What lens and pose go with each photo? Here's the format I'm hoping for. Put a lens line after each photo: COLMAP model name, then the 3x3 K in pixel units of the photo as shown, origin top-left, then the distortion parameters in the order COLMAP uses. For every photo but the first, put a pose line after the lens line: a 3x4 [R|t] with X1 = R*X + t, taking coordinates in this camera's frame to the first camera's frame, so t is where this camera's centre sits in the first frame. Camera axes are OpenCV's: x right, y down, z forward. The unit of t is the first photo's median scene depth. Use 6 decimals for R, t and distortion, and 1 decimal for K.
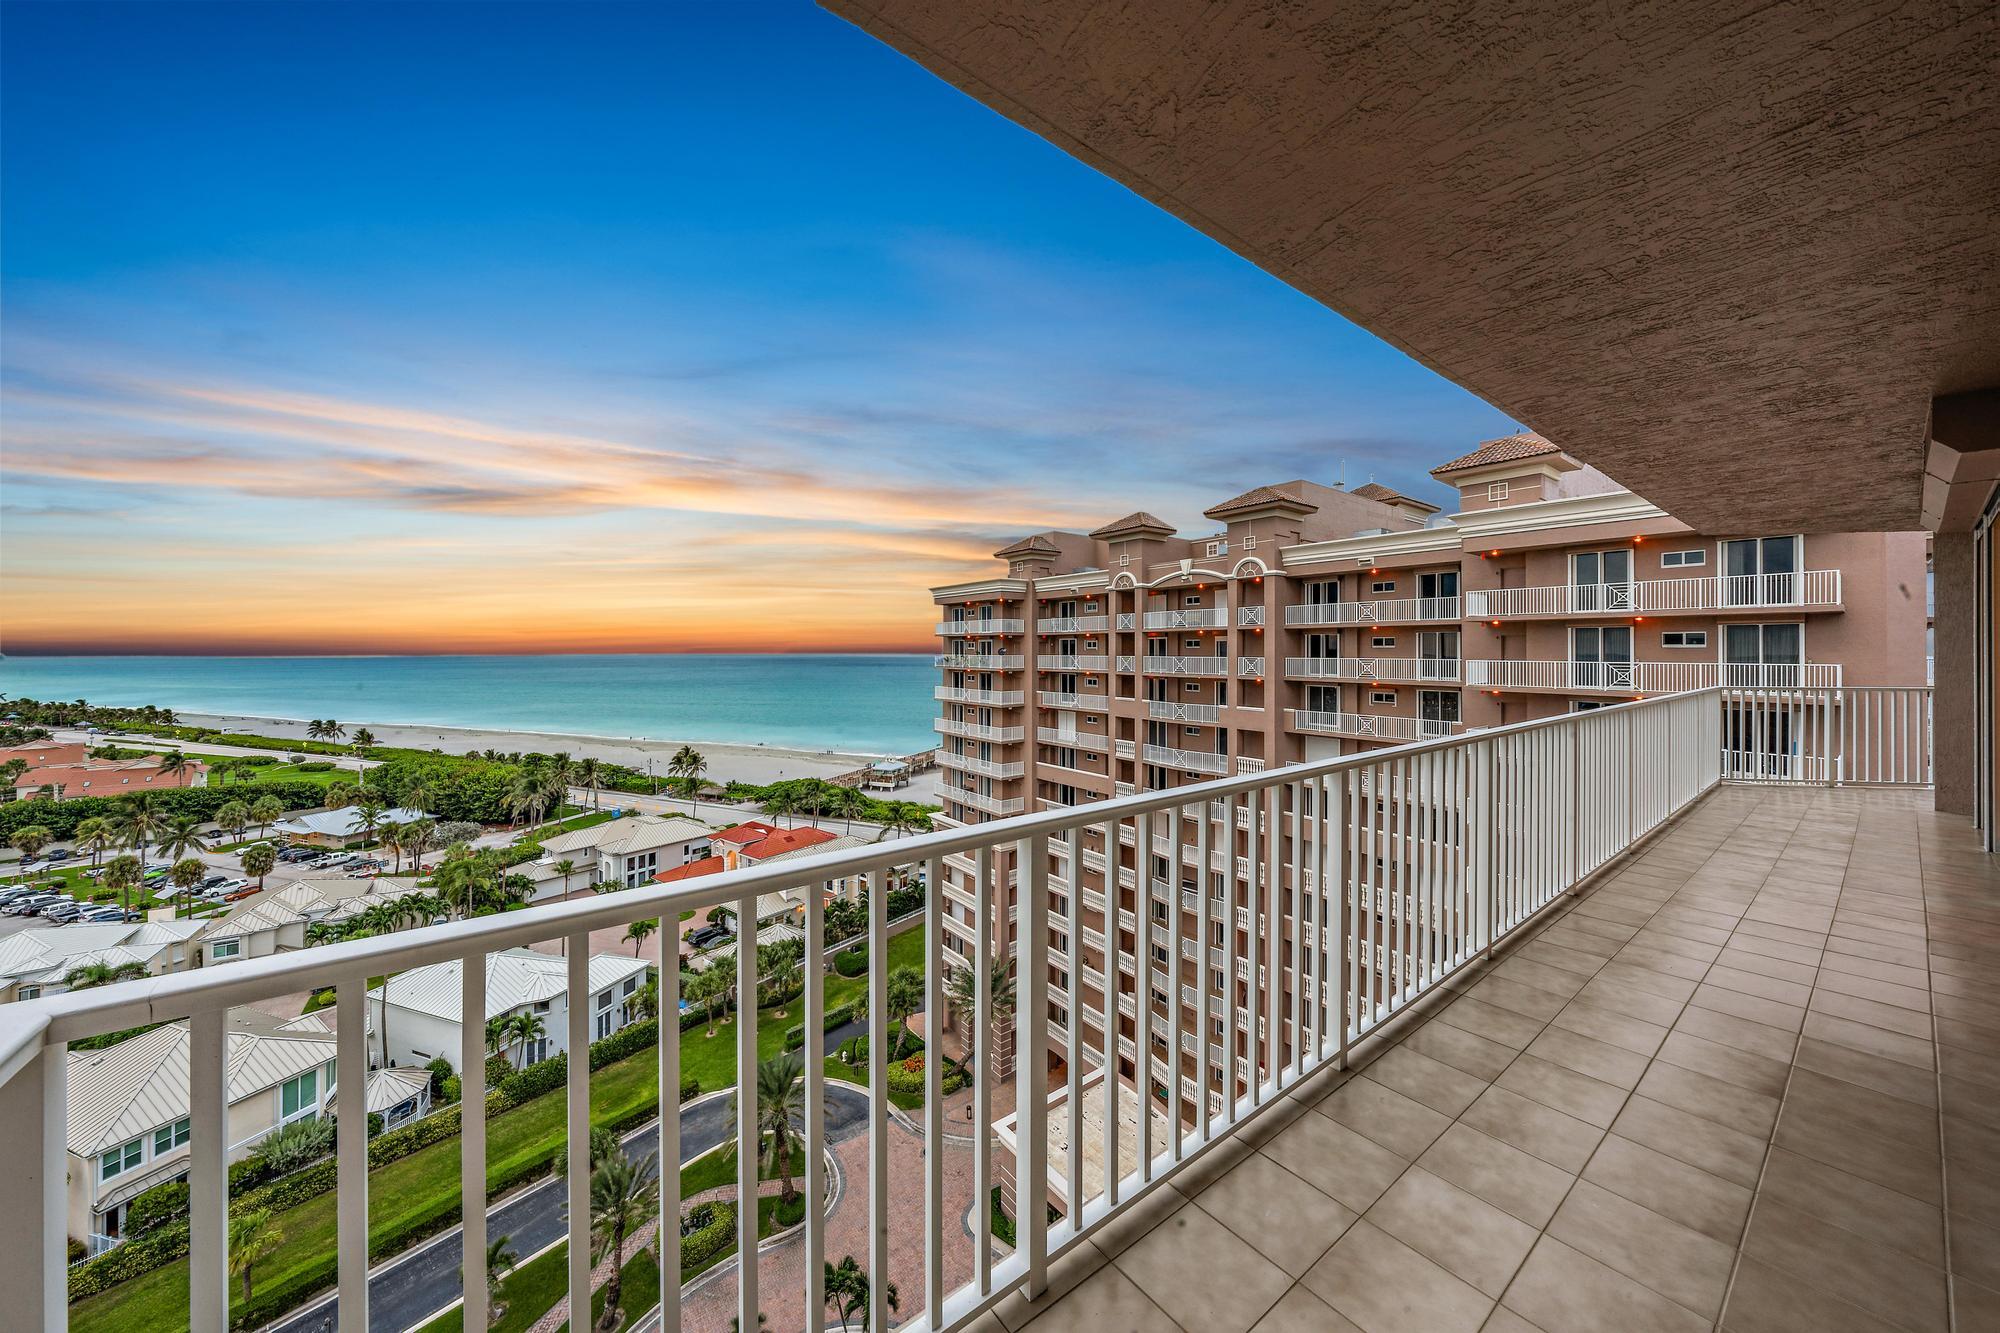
lens RADIAL K [[695.5, 0, 998.1], [0, 695.5, 651.4], [0, 0, 1]] dist [-0.000094, 0.000019]
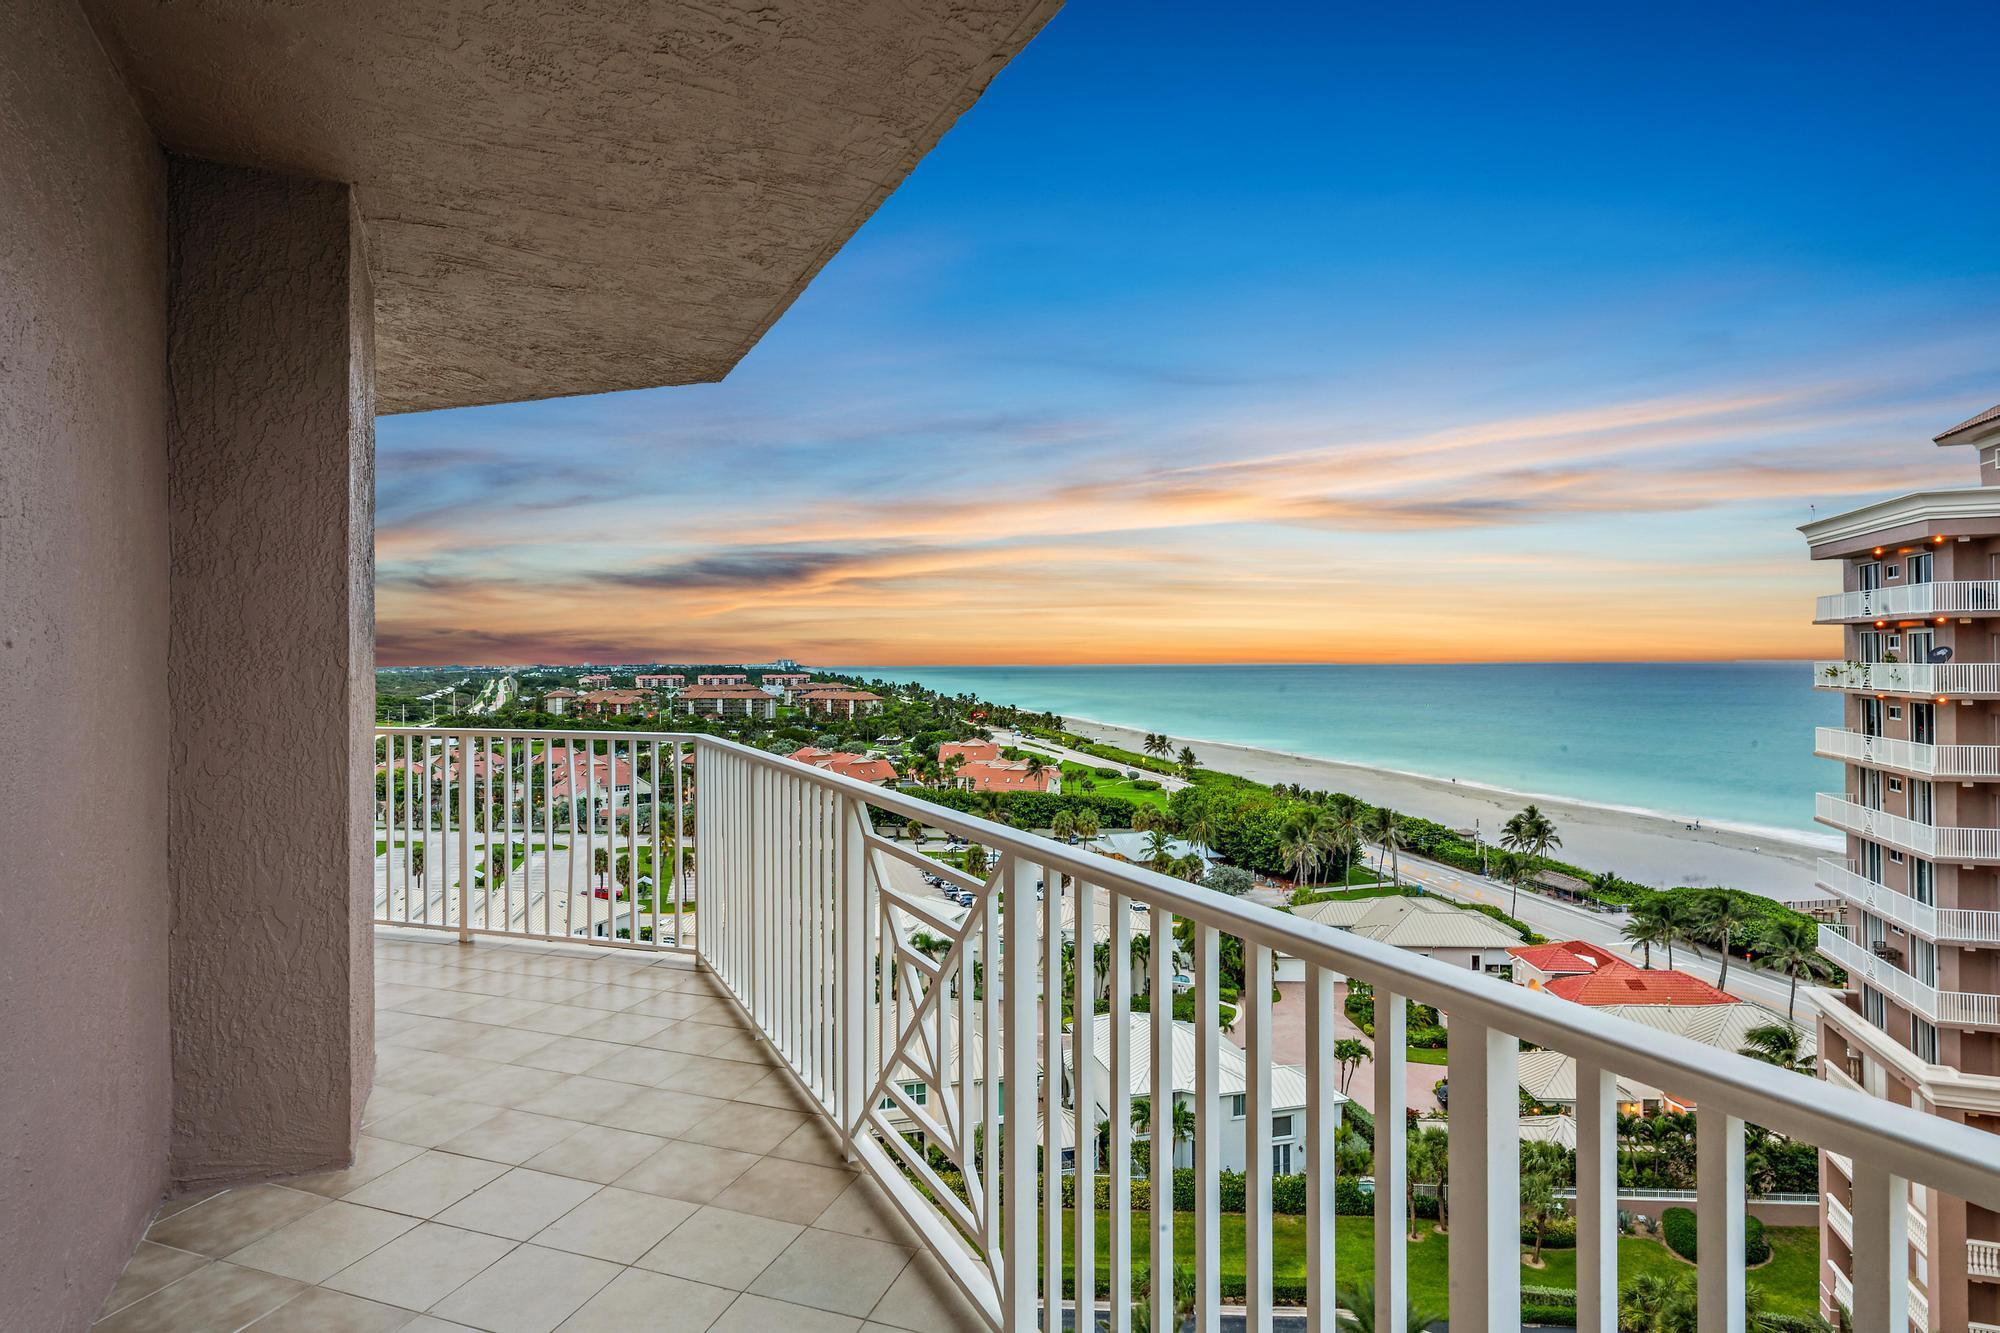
lens RADIAL K [[1078.9, 0, 1000.0], [0, 1078.9, 666.5], [0, 0, 1]] dist [-0.000886, 0.000599]
pose [[0.550004, 0.001508, -0.835161, 0.118843], [0.006254, 0.999963, 0.005925, -0.000435], [0.835138, -0.008482, 0.549974, 0.059308]]
